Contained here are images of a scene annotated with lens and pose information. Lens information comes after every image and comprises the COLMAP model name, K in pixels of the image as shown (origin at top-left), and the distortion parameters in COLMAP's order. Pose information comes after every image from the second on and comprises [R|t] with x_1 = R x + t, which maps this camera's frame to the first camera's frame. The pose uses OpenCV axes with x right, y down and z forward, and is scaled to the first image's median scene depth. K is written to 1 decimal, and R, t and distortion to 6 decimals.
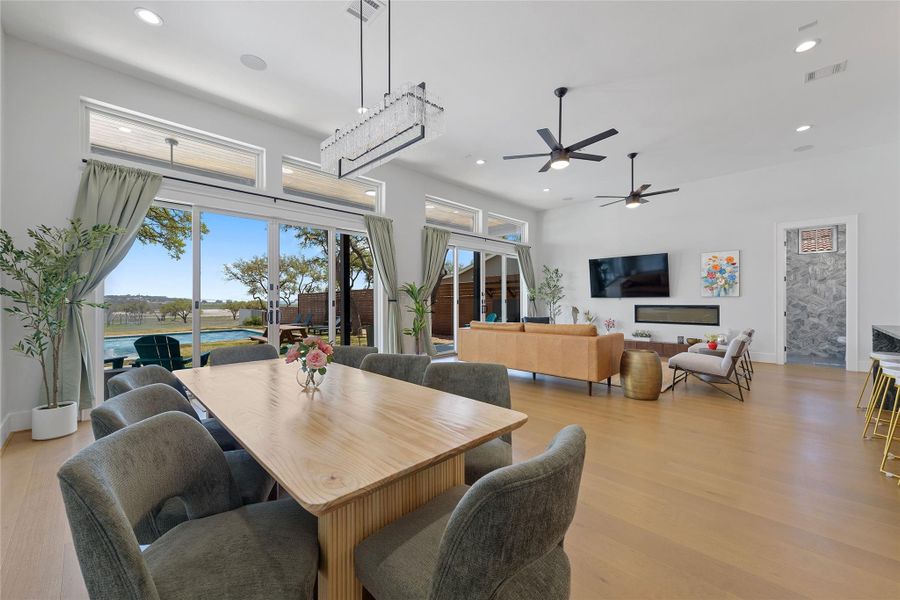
lens RADIAL K [[355.3, 0, 448.3], [0, 355.3, 300.9], [0, 0, 1]] dist [0.001560, 0.000145]
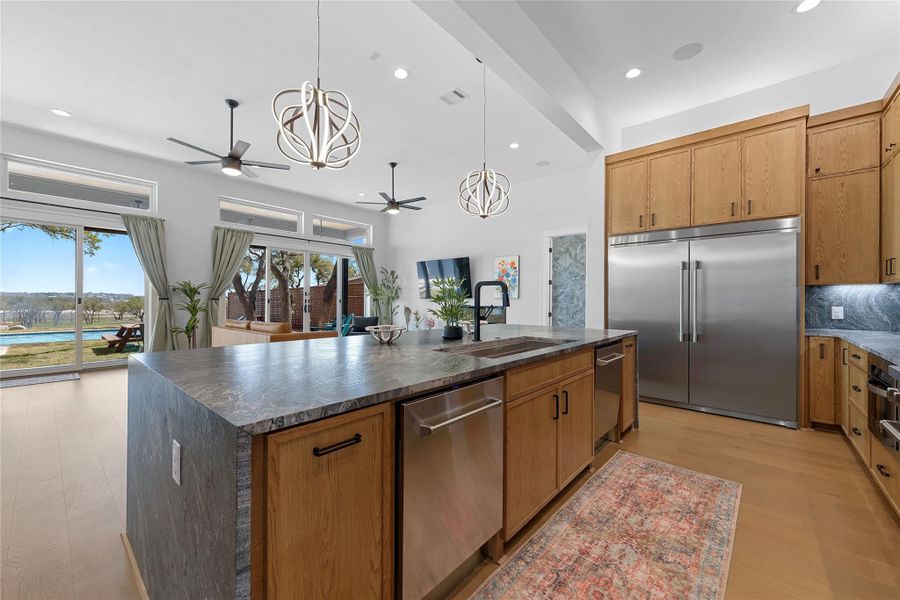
lens RADIAL K [[355.3, 0, 448.3], [0, 355.3, 300.9], [0, 0, 1]] dist [0.001560, 0.000145]
pose [[0.998083, 0.009142, 0.061203, 0.519921], [-0.009025, 0.999957, -0.002189, -0.000473], [-0.061221, 0.001633, 0.998123, -0.059647]]
